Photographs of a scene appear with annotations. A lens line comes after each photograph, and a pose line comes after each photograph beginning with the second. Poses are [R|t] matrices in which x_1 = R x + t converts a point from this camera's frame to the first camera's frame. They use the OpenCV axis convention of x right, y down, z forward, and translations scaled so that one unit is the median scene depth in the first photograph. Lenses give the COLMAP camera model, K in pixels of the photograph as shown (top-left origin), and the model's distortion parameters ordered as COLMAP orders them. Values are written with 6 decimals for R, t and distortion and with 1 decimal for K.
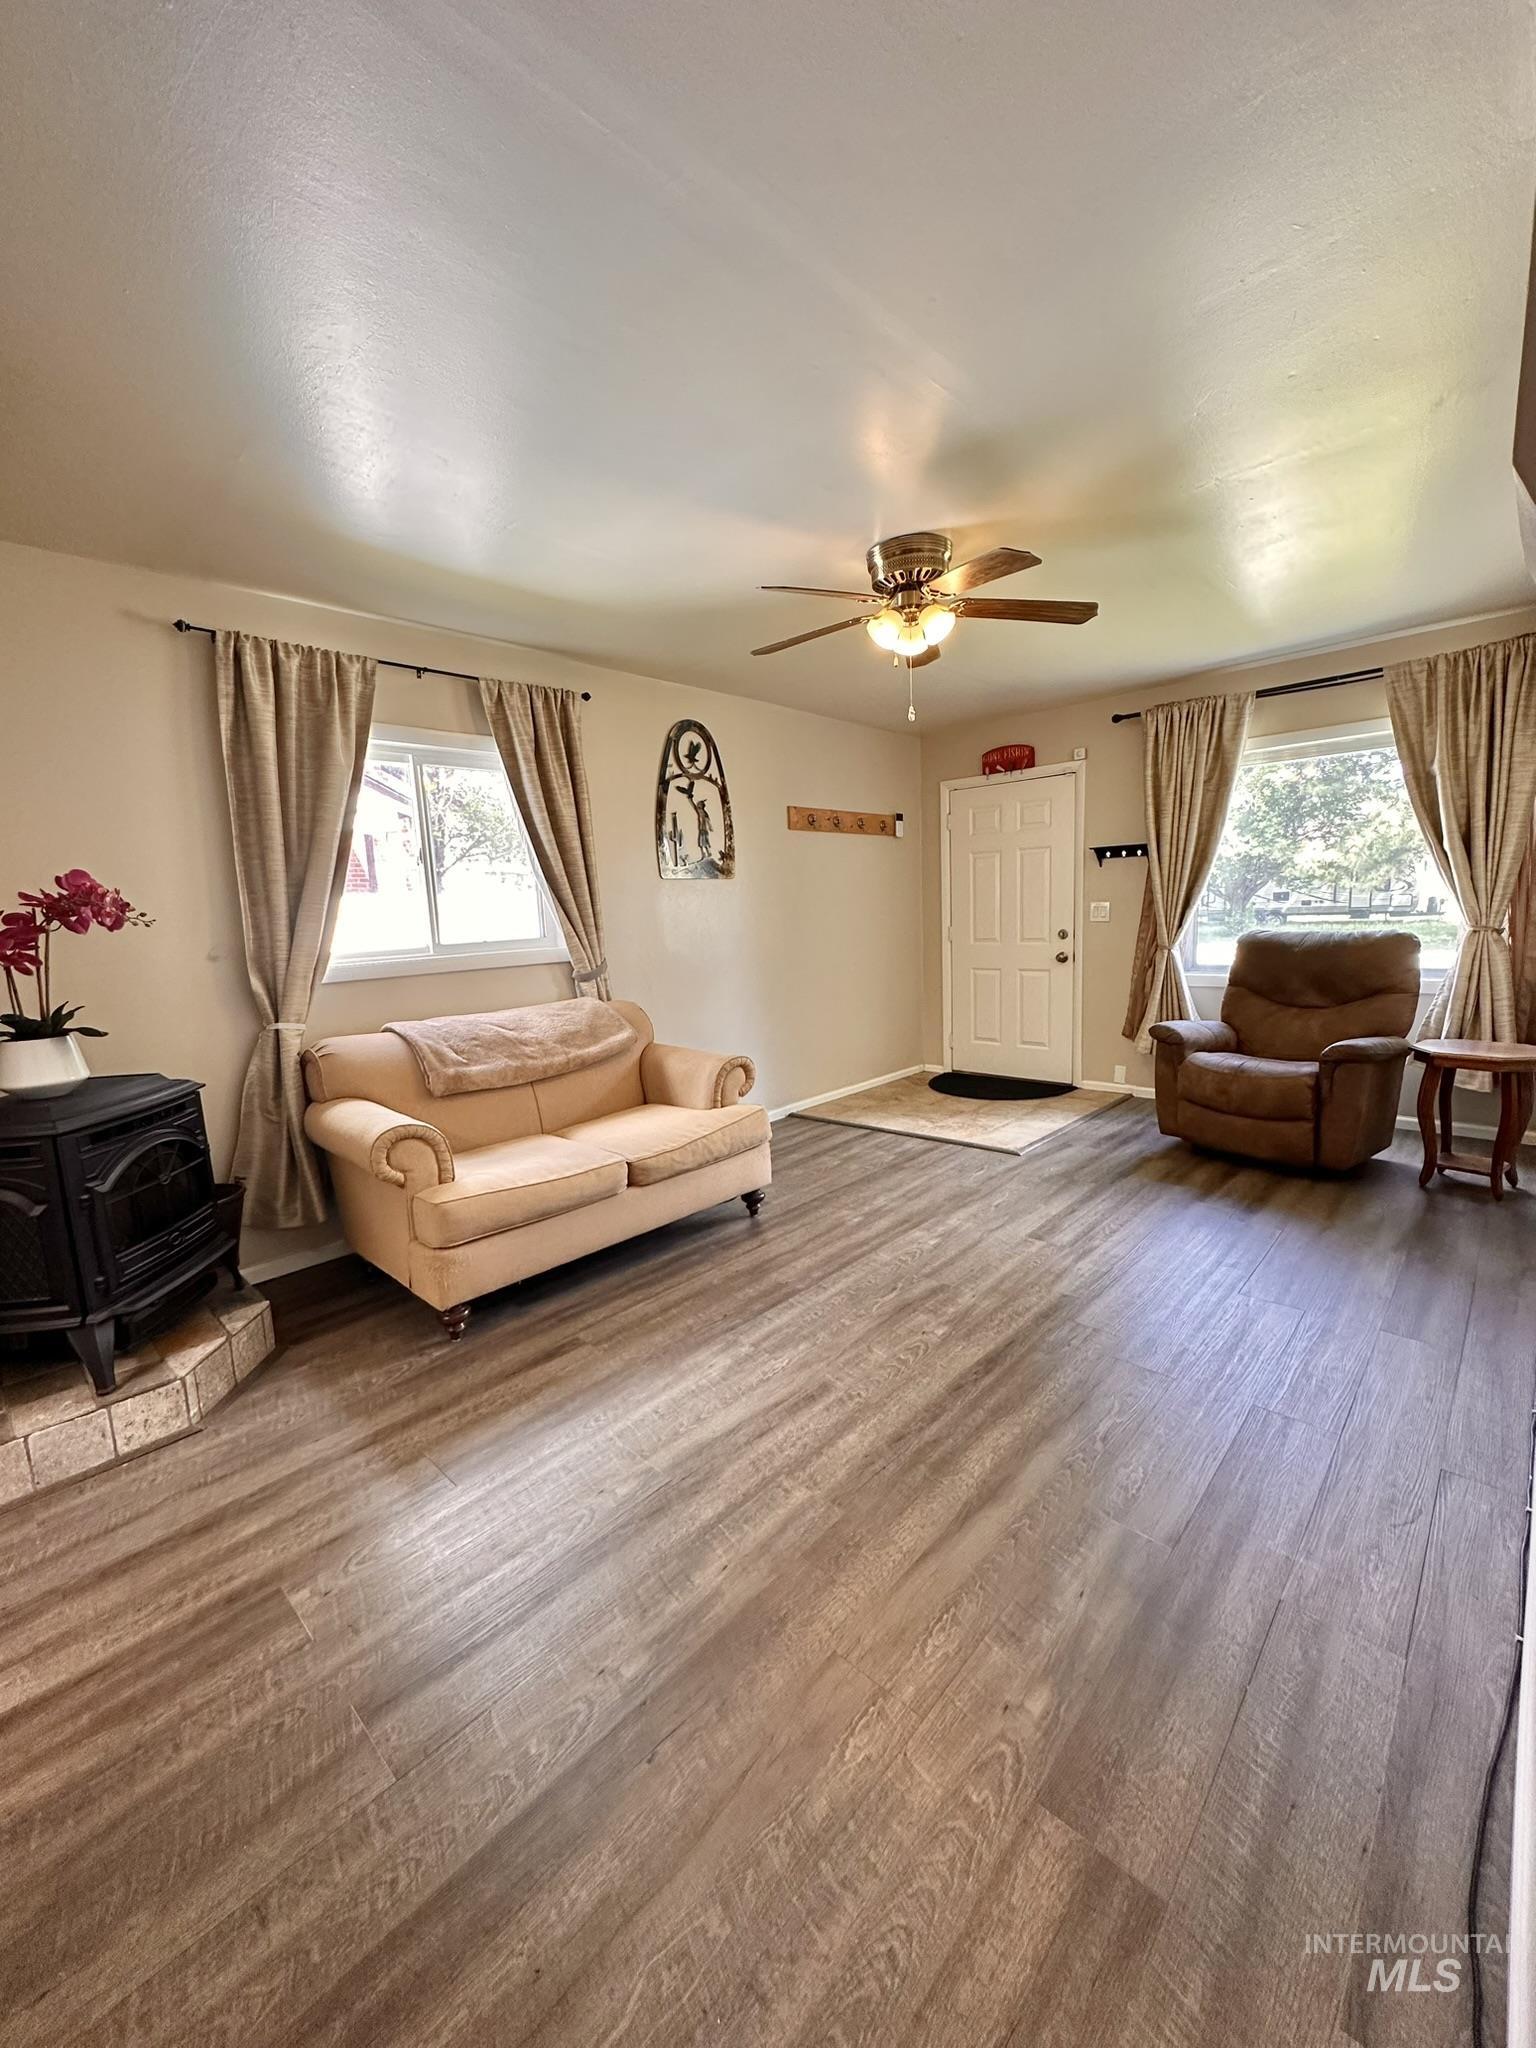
lens RADIAL K [[816.0, 0, 770.7], [0, 816.0, 1024.7], [0, 0, 1]] dist [-0.004101, 0.001055]
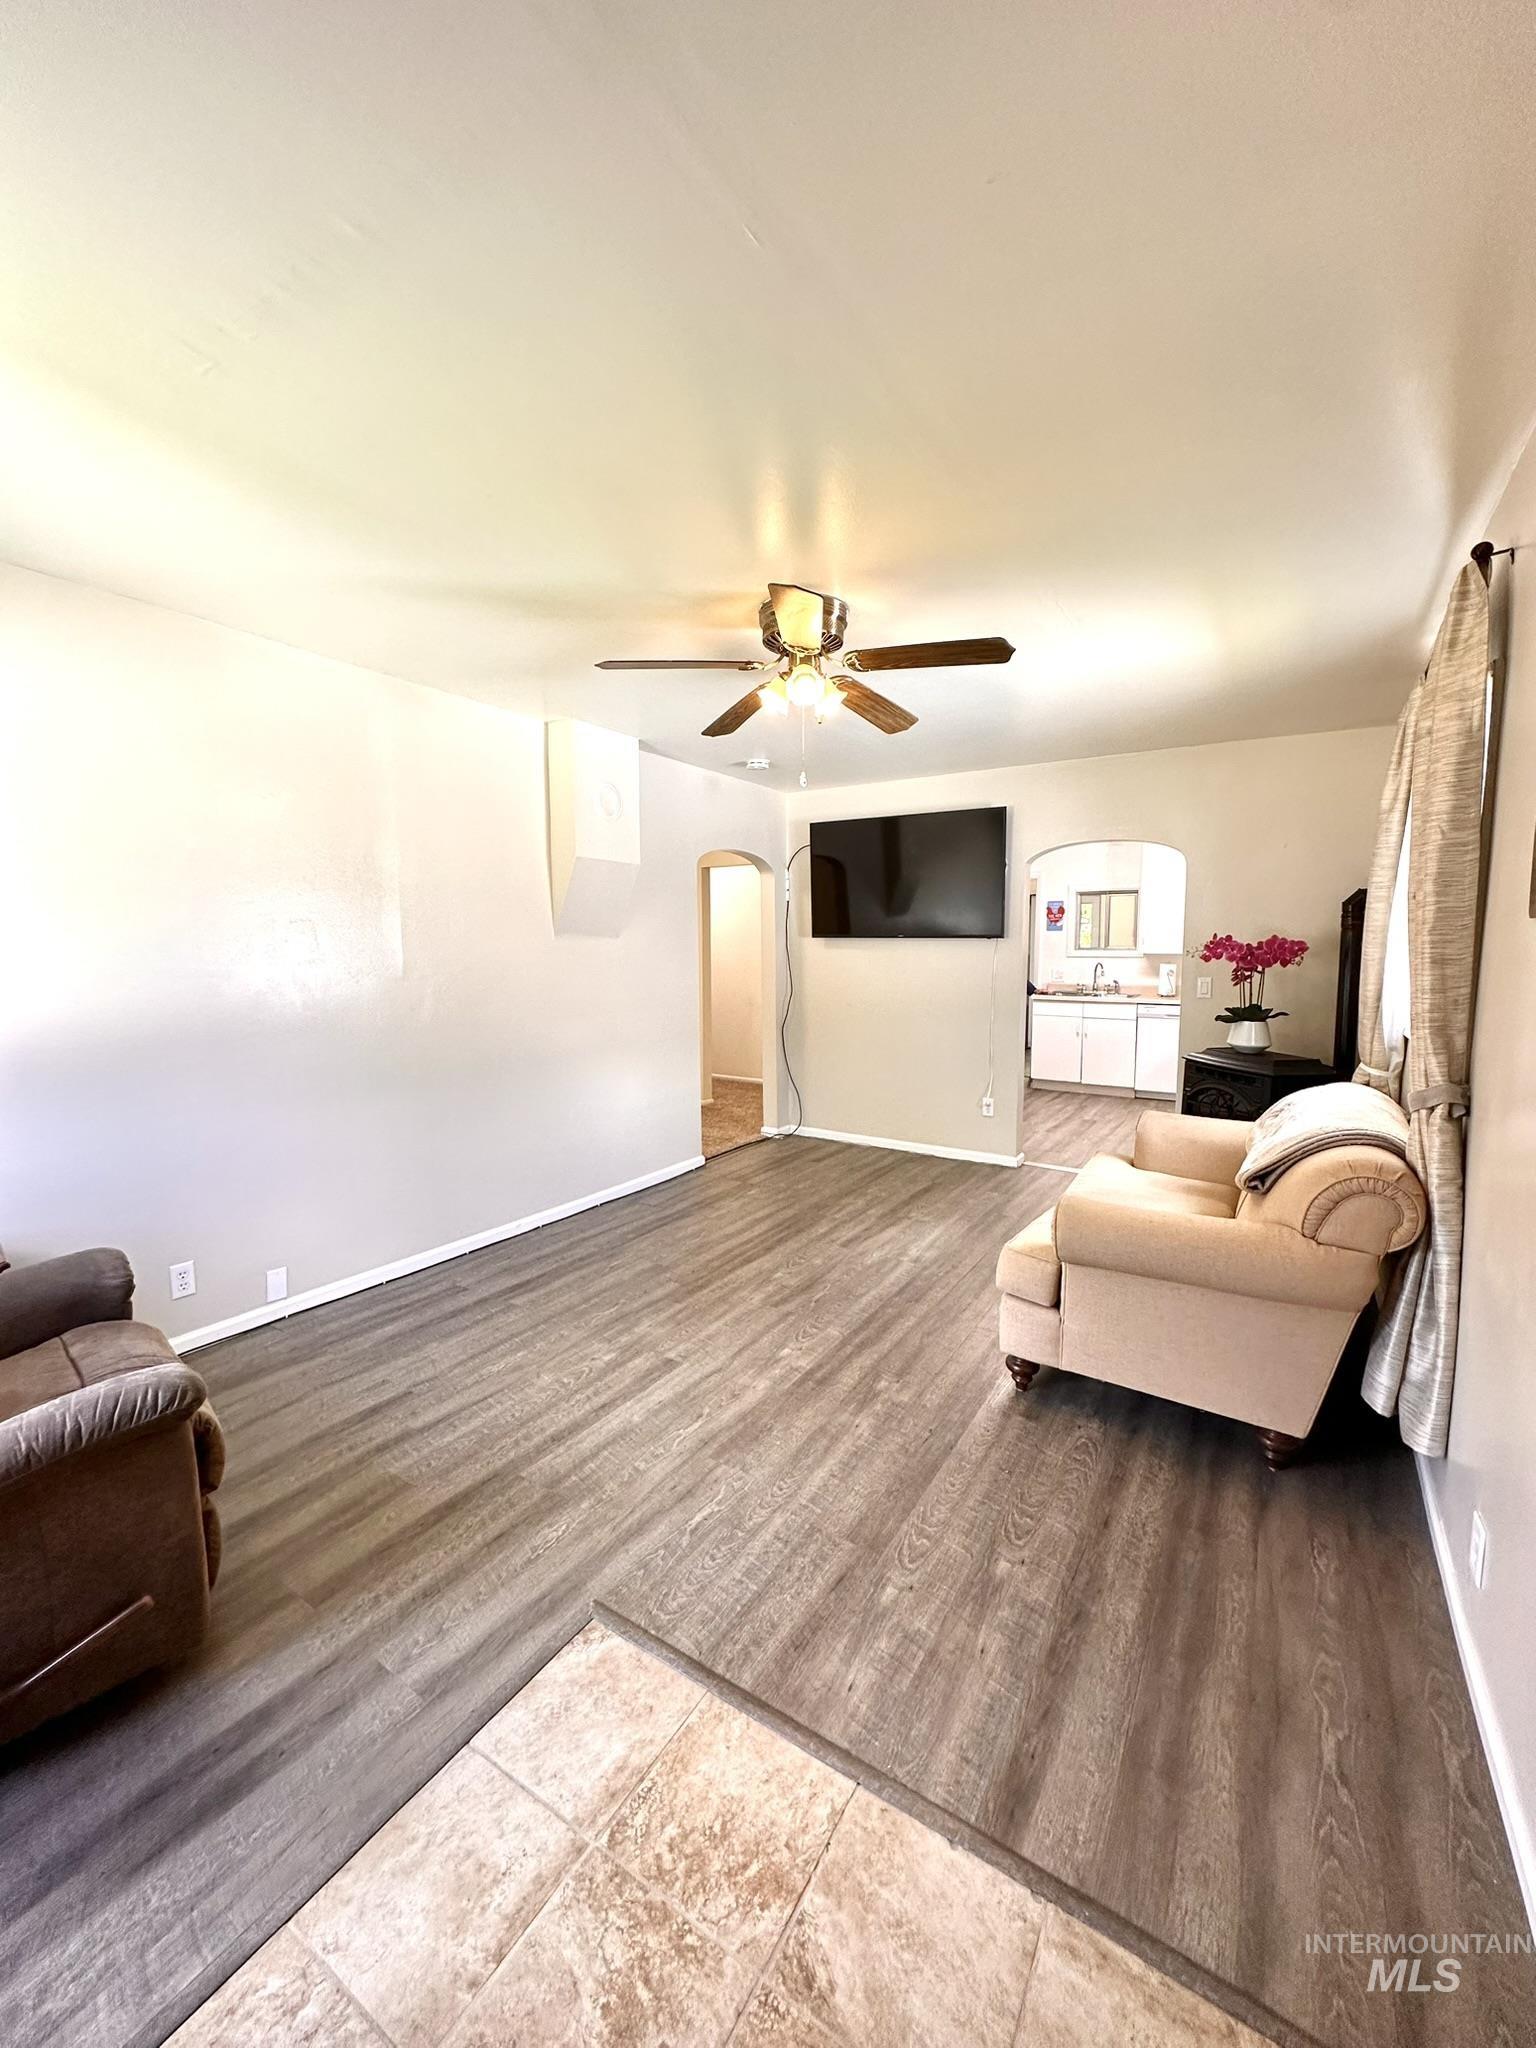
lens RADIAL K [[816.0, 0, 770.7], [0, 816.0, 1024.7], [0, 0, 1]] dist [-0.004101, 0.001055]
pose [[-0.981318, 0.057009, -0.183751, 0.307343], [0.009899, 0.968787, 0.247697, -0.263998], [0.192137, 0.241250, -0.951253, 1.505819]]
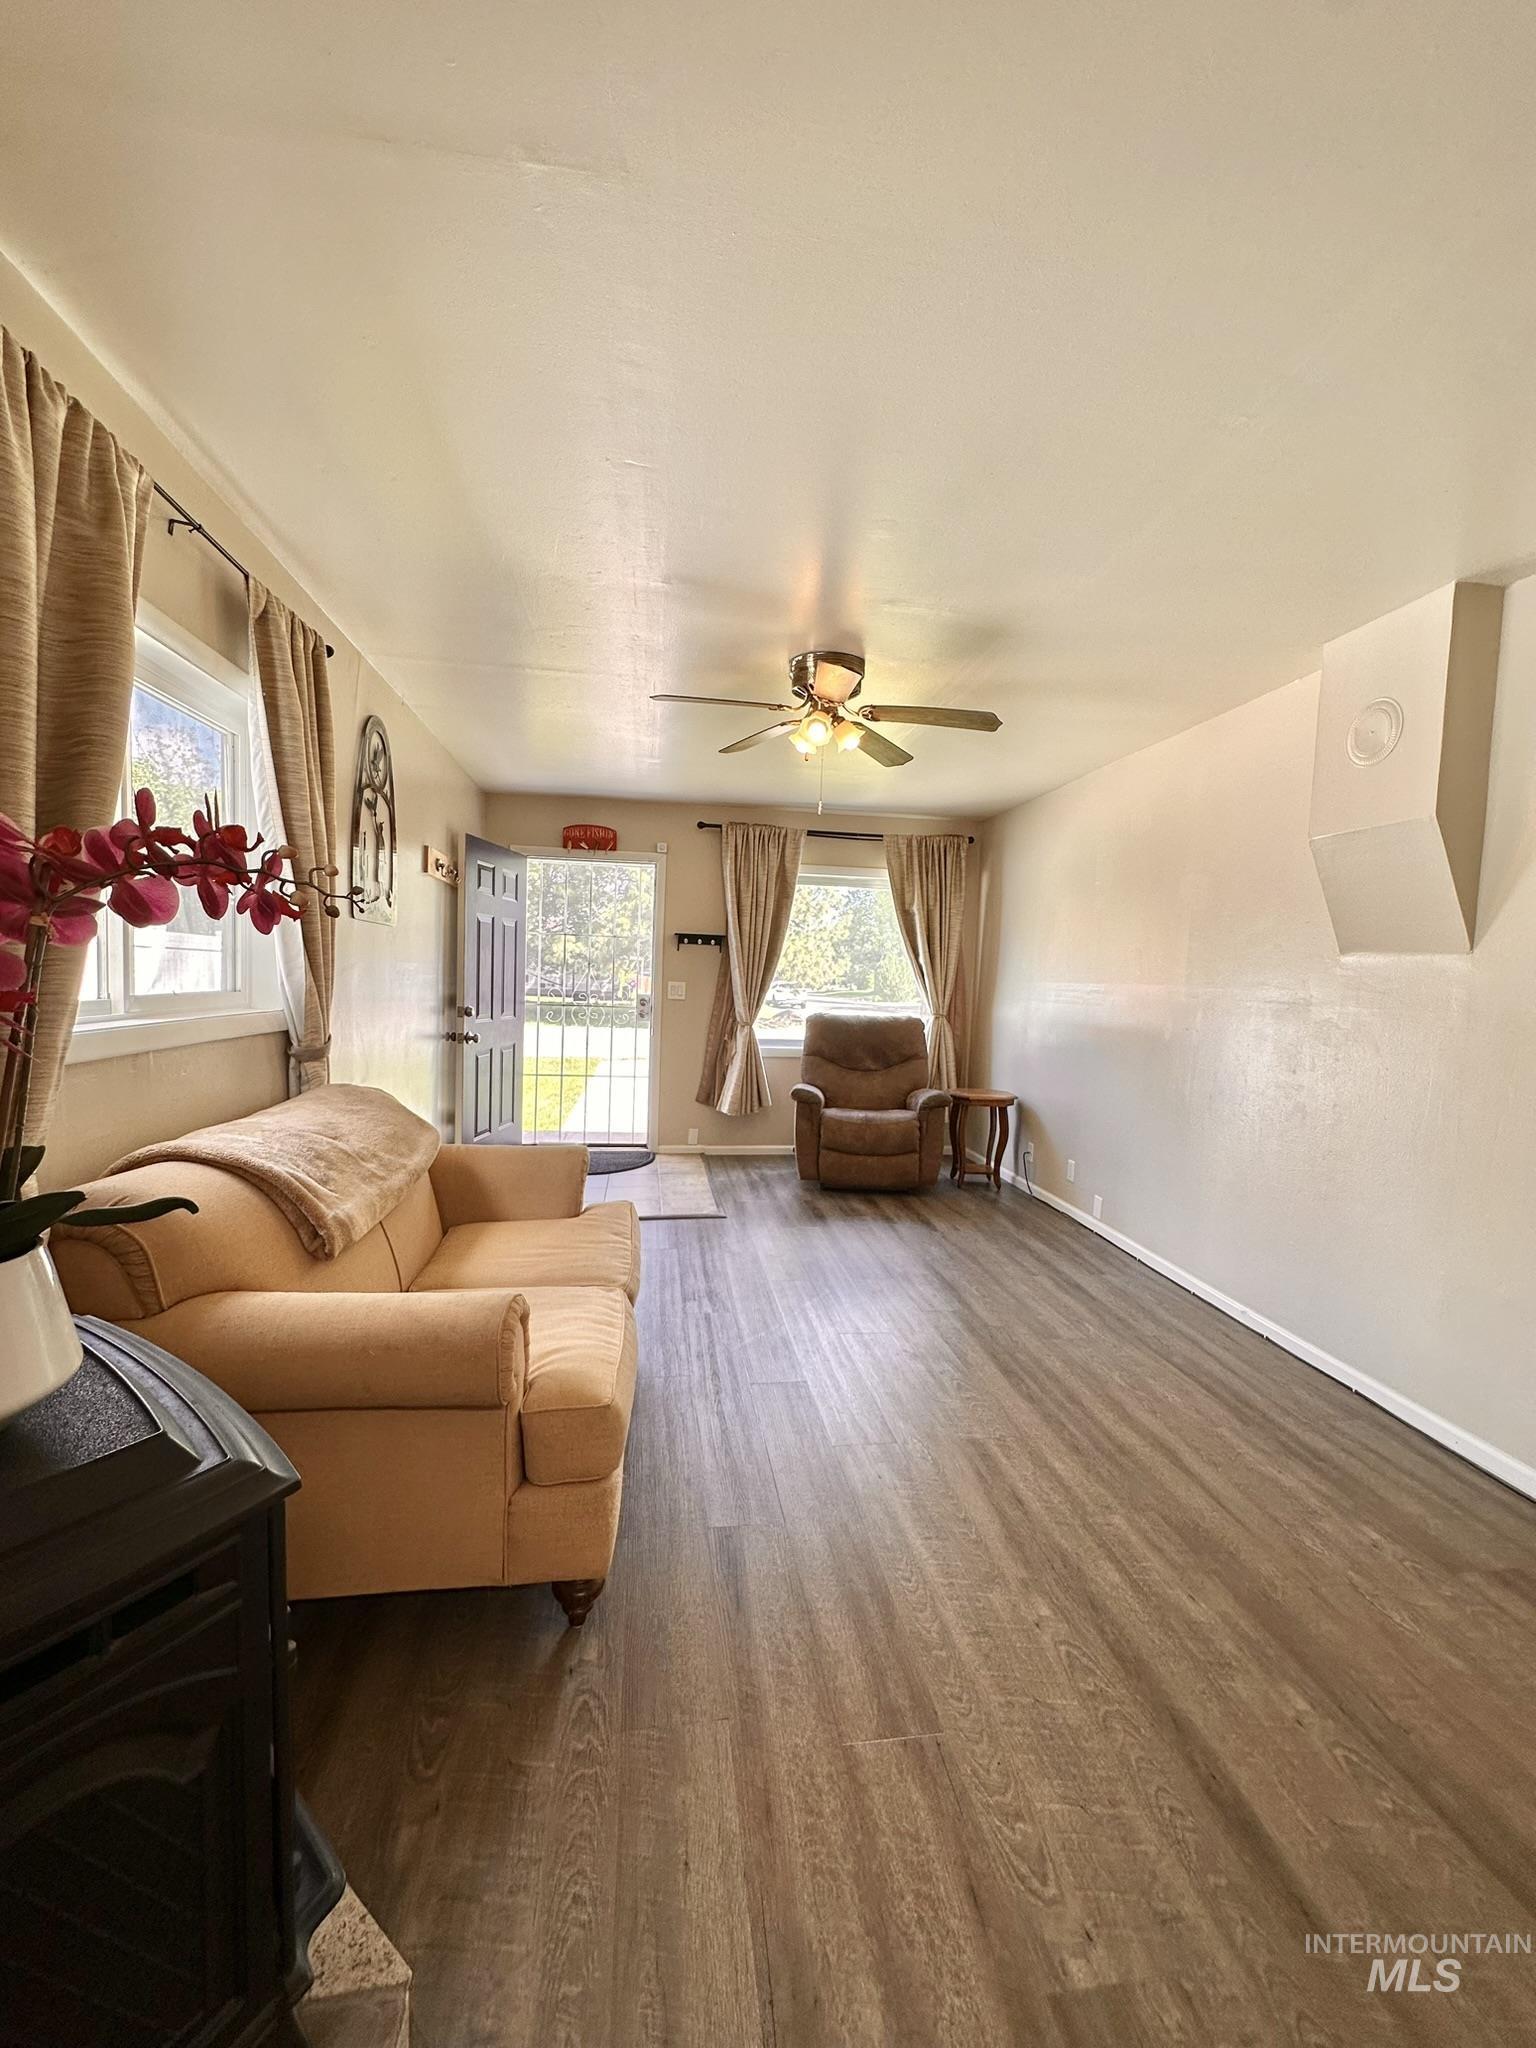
lens RADIAL K [[816.0, 0, 770.7], [0, 816.0, 1024.7], [0, 0, 1]] dist [-0.004101, 0.001055]
pose [[0.617278, 0.017375, 0.786554, -0.555296], [0.052916, 0.996575, -0.063542, -0.021254], [-0.784964, 0.080844, 0.614244, 0.315155]]
